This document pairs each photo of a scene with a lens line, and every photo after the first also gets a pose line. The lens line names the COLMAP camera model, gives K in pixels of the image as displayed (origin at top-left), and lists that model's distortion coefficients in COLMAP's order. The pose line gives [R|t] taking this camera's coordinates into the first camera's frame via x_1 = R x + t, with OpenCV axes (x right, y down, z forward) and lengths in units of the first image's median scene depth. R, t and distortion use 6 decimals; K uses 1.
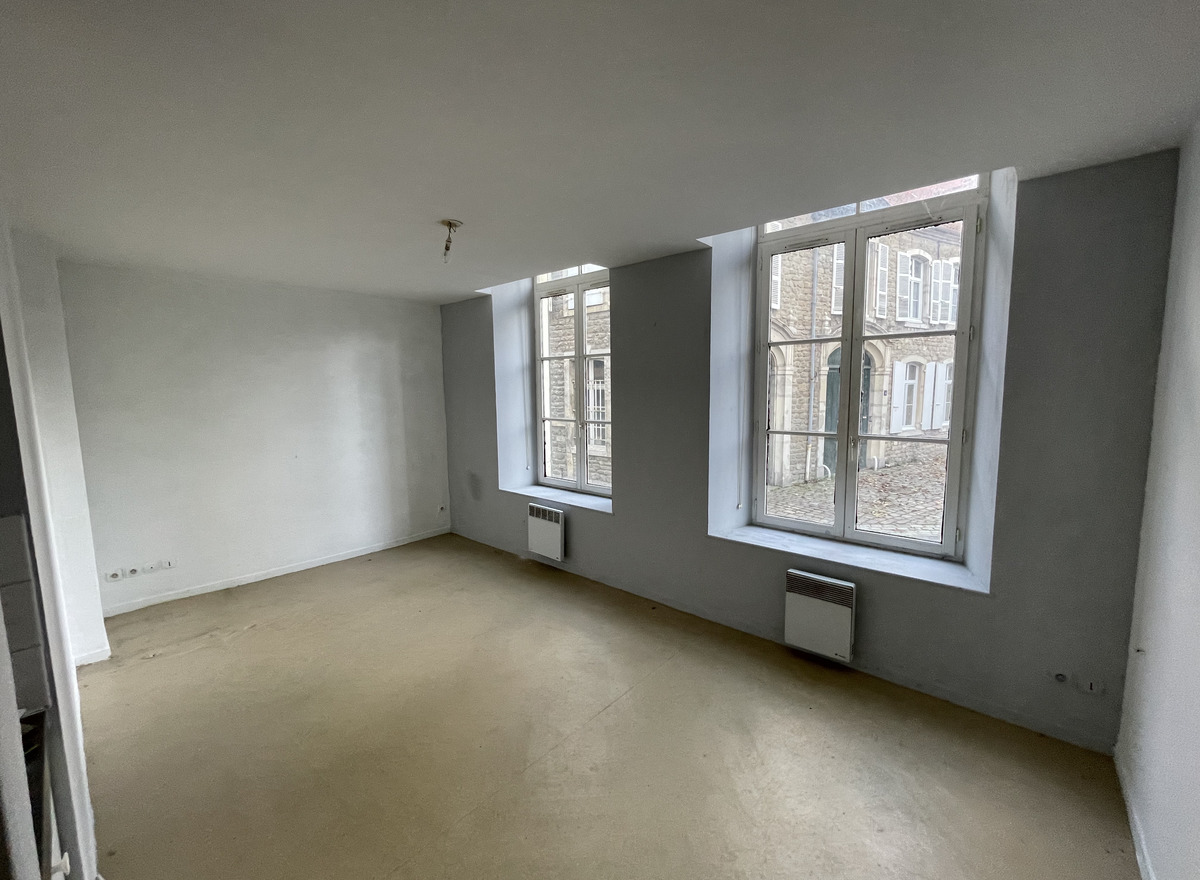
lens RADIAL K [[496.2, 0, 582.6], [0, 496.2, 438.0], [0, 0, 1]] dist [-0.000161, -0.000012]
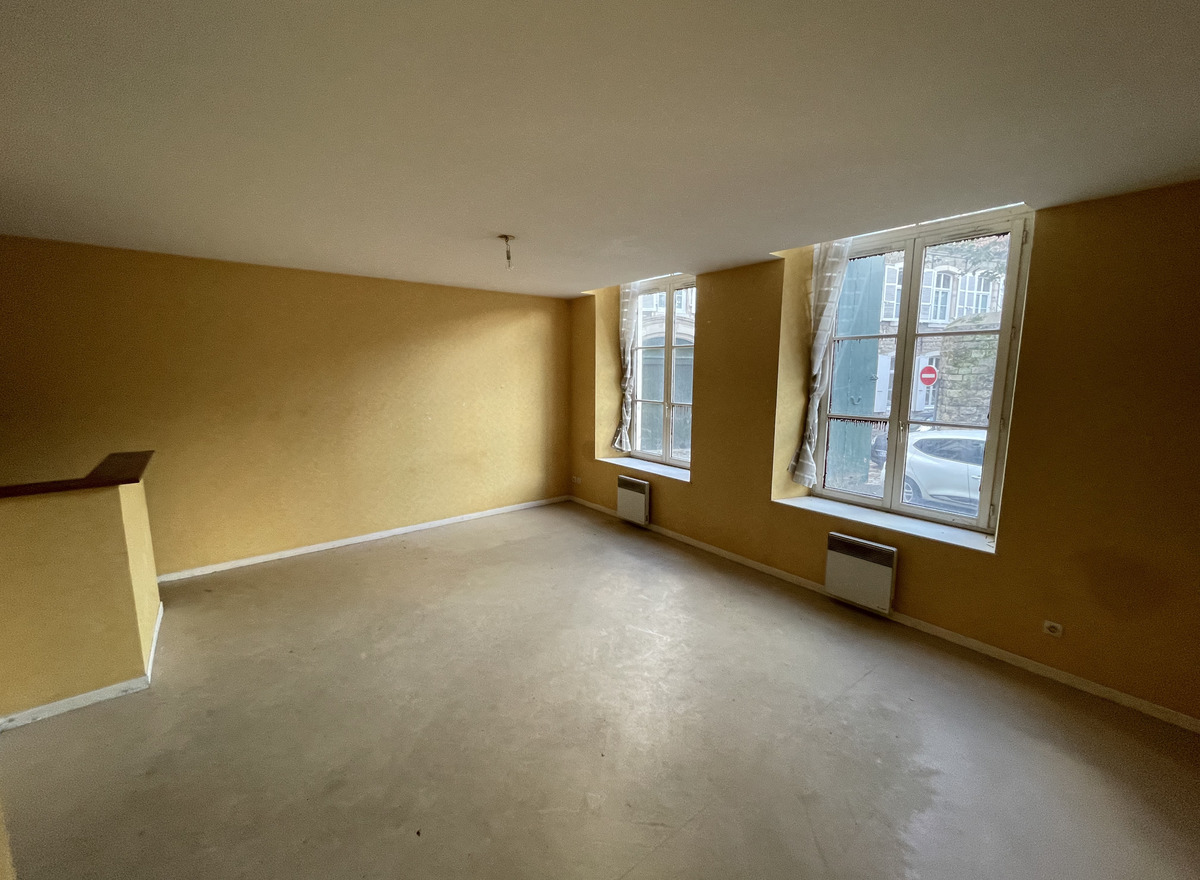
lens RADIAL K [[496.2, 0, 582.6], [0, 496.2, 438.0], [0, 0, 1]] dist [-0.000161, -0.000012]
pose [[0.982177, 0.047607, -0.181827, 0.025815], [-0.042802, 0.998625, 0.030265, 0.032213], [0.183018, -0.021943, 0.982865, -0.261546]]
